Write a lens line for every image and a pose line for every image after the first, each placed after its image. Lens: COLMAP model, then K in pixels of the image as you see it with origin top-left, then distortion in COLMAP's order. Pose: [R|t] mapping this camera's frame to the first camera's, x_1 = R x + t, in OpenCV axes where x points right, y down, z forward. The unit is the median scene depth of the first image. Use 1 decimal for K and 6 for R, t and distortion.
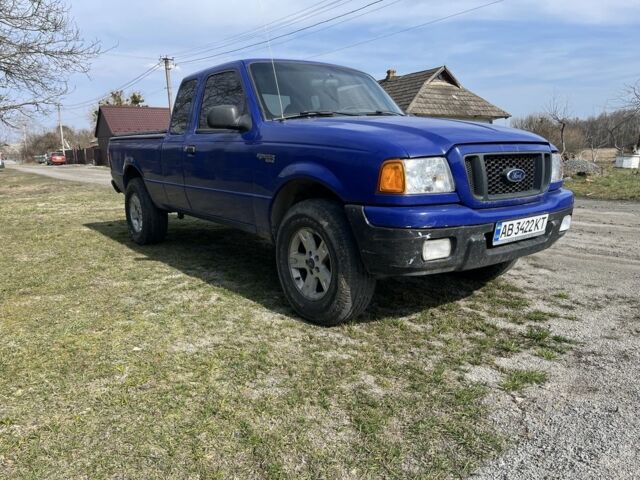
lens RADIAL K [[487.2, 0, 320.0], [0, 487.2, 240.0], [0, 0, 1]] dist [0.086553, -0.139444]
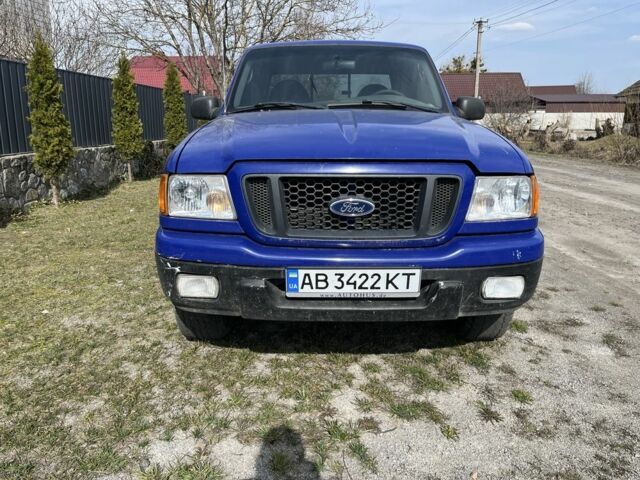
lens RADIAL K [[487.2, 0, 320.0], [0, 487.2, 240.0], [0, 0, 1]] dist [0.086553, -0.139444]
pose [[0.794630, 0.167233, -0.583606, 0.780972], [-0.127530, 0.985843, 0.108852, -0.156262], [0.593548, -0.012070, 0.804708, 0.408959]]
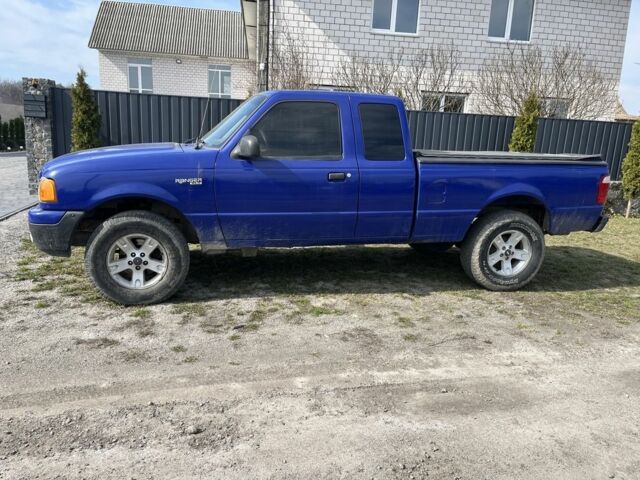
lens RADIAL K [[487.2, 0, 320.0], [0, 487.2, 240.0], [0, 0, 1]] dist [0.086553, -0.139444]
pose [[-0.413043, 0.196713, -0.889213, 1.506338], [-0.200494, 0.932797, 0.299485, -0.616077], [0.888368, 0.301982, -0.345846, 2.396298]]
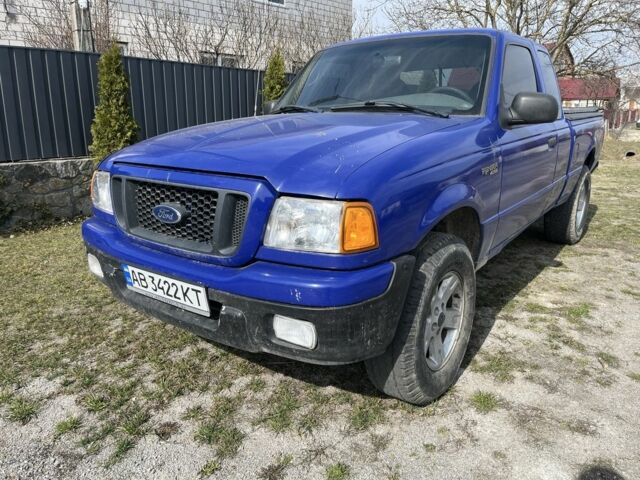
lens RADIAL K [[487.2, 0, 320.0], [0, 487.2, 240.0], [0, 0, 1]] dist [0.086553, -0.139444]
pose [[0.267175, 0.262349, -0.927249, 1.131227], [-0.177982, 0.959108, 0.220080, -0.292423], [0.947069, 0.106234, 0.302943, 1.002616]]
